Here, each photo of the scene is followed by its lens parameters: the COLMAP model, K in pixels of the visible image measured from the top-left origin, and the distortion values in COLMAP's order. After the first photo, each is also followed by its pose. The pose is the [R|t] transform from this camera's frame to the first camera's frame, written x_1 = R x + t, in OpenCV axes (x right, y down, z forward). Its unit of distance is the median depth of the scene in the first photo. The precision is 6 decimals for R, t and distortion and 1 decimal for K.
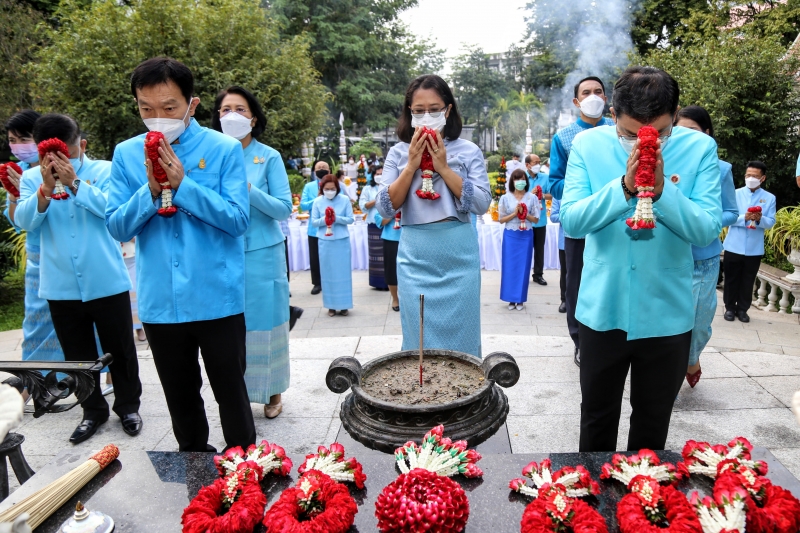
lens RADIAL K [[601.8, 0, 429.2], [0, 601.8, 266.8], [0, 0, 1]] dist [-0.117162, 0.074239]
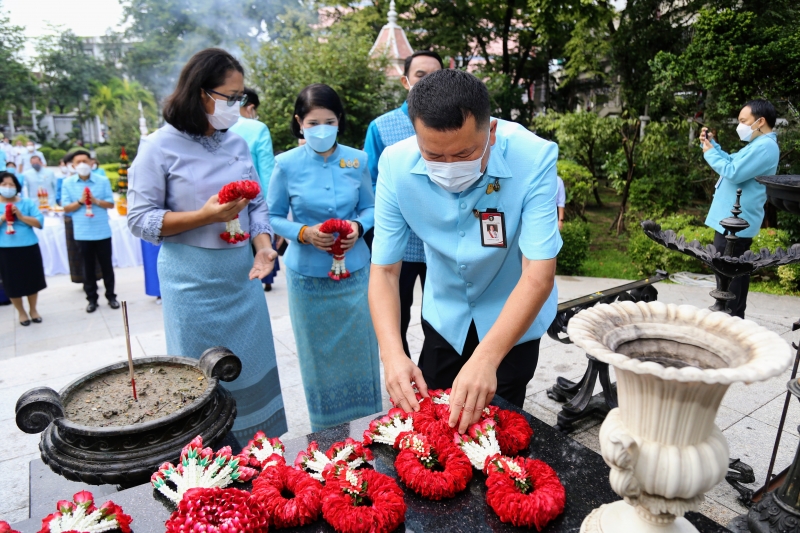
lens RADIAL K [[571.6, 0, 407.8], [0, 571.6, 282.2], [0, 0, 1]] dist [-0.119347, 0.074200]
pose [[0.823353, -0.137632, 0.550588, -0.020736], [0.106415, 0.990381, 0.088434, -0.001531], [-0.557464, -0.014222, 0.830079, 0.014486]]
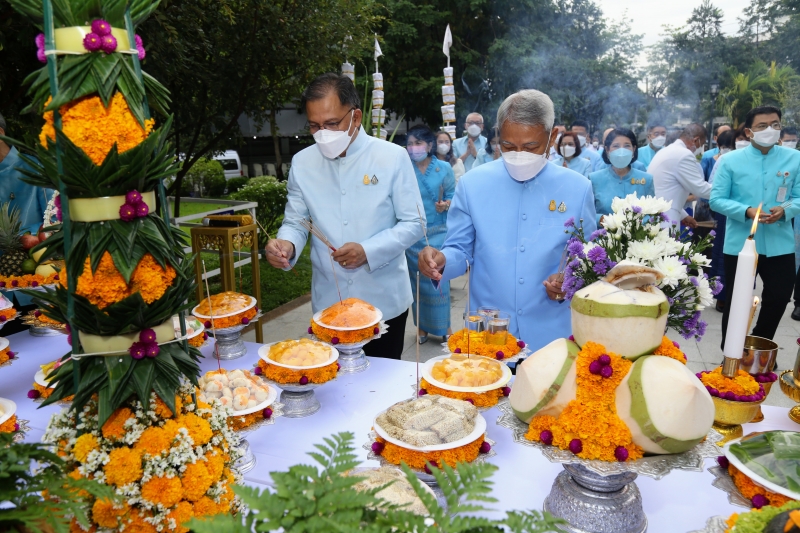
lens RADIAL K [[625.9, 0, 400.0], [0, 625.9, 266.5], [0, 0, 1]] dist [-0.007762, 0.052468]
pose [[0.949319, 0.081064, -0.303680, -0.061179], [-0.084954, 0.996385, 0.000404, -0.170188], [0.302615, 0.025415, 0.952774, 1.139161]]
